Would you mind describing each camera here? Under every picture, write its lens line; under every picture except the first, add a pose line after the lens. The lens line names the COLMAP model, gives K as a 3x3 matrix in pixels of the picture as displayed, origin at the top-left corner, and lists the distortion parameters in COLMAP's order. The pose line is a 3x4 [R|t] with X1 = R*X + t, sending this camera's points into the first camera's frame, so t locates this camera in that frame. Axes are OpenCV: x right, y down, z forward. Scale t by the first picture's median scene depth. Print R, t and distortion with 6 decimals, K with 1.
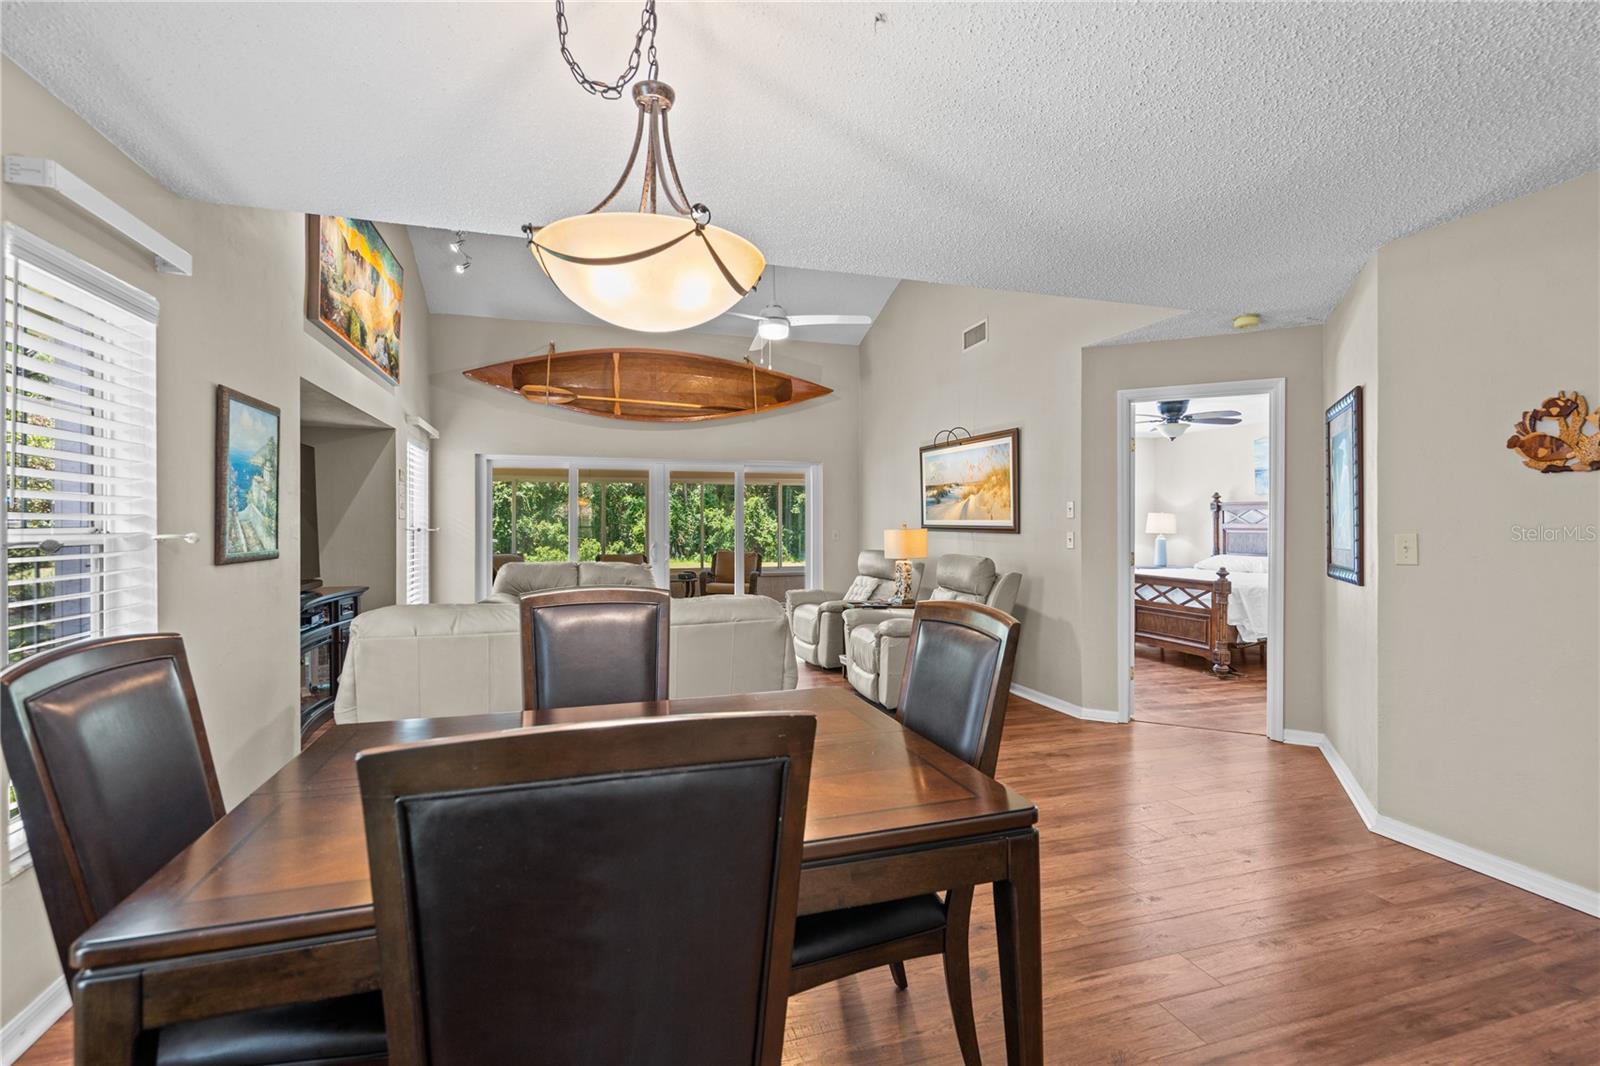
lens RADIAL K [[720.9, 0, 802.4], [0, 720.9, 518.7], [0, 0, 1]] dist [-0.004752, -0.000081]
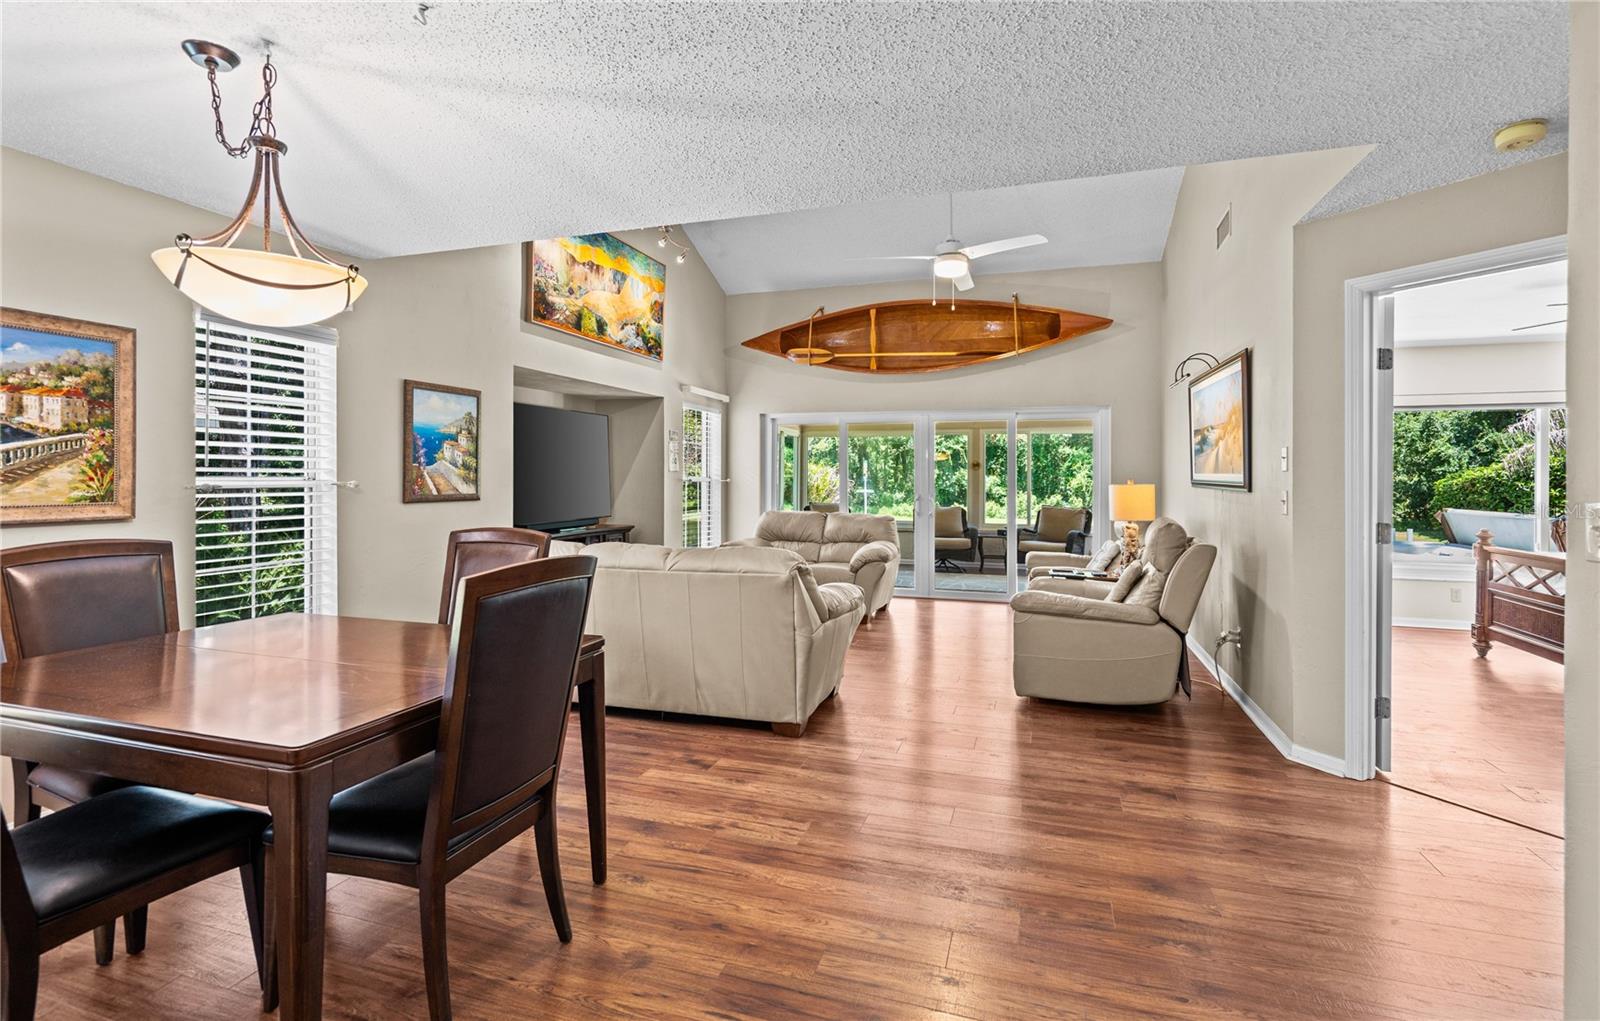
lens RADIAL K [[735.1, 0, 804.4], [0, 735.1, 474.1], [0, 0, 1]] dist [-0.001664, 0.000627]
pose [[0.812865, 0.003370, -0.582442, 0.304758], [-0.001079, 0.999990, 0.004281, -0.000643], [0.582451, -0.002852, 0.812861, 0.109443]]
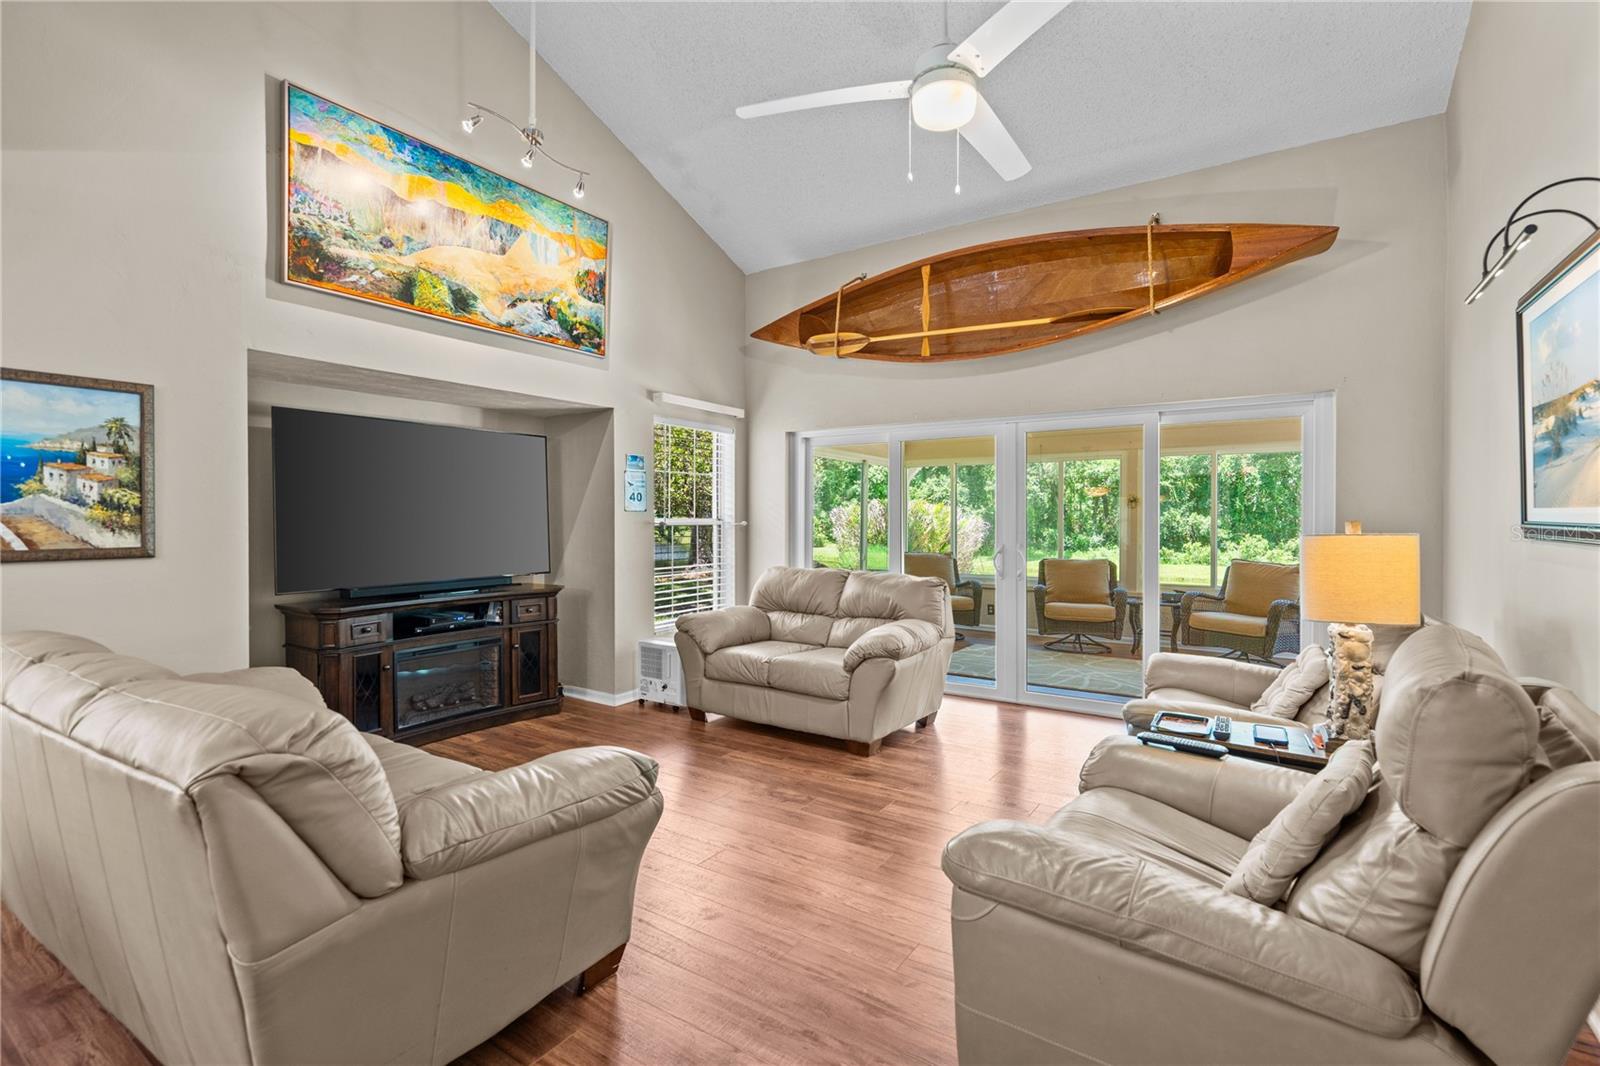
lens RADIAL K [[728.3, 0, 805.8], [0, 728.3, 523.0], [0, 0, 1]] dist [0.001562, 0.000614]
pose [[0.626916, 0.007857, -0.779048, 0.234657], [0.004758, 0.999892, 0.013913, 0.002559], [0.779073, -0.012429, 0.626810, 0.539749]]
